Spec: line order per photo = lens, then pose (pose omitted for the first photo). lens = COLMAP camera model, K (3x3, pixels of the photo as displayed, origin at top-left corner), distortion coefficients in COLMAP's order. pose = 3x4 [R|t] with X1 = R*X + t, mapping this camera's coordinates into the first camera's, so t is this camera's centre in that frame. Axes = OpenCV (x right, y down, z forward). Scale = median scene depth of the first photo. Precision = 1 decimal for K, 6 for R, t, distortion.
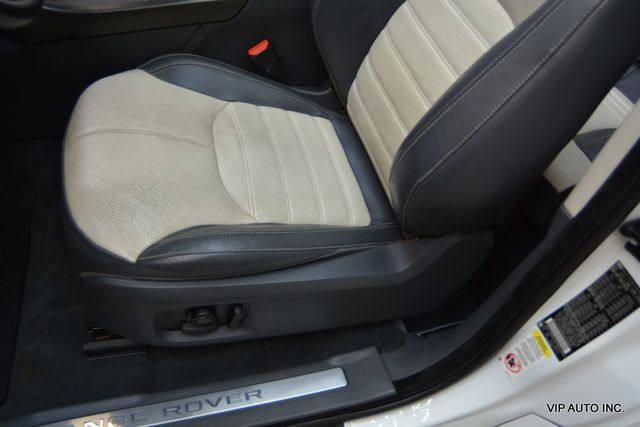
lens RADIAL K [[551.3, 0, 313.9], [0, 551.3, 220.0], [0, 0, 1]] dist [-0.024391, -0.000812]
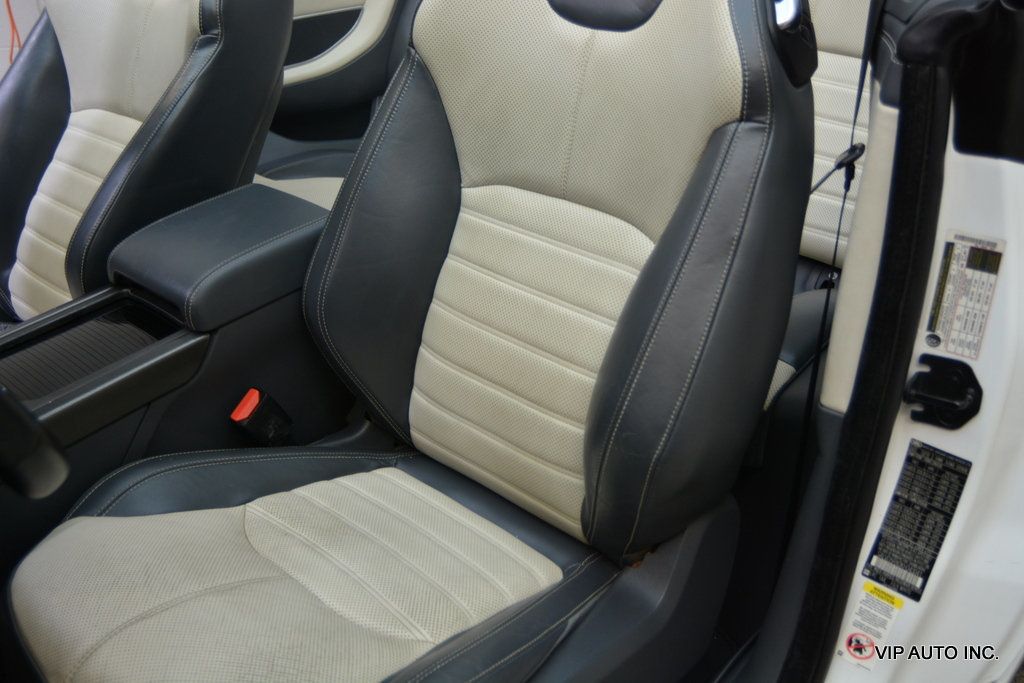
lens RADIAL K [[1064.3, 0, 512.9], [0, 1064.3, 349.4], [0, 0, 1]] dist [-0.011383, 0.000000]
pose [[0.825542, -0.360452, 0.434229, -0.451583], [0.471391, 0.863481, -0.179419, -0.028091], [-0.310276, 0.352810, 0.882754, -0.175295]]
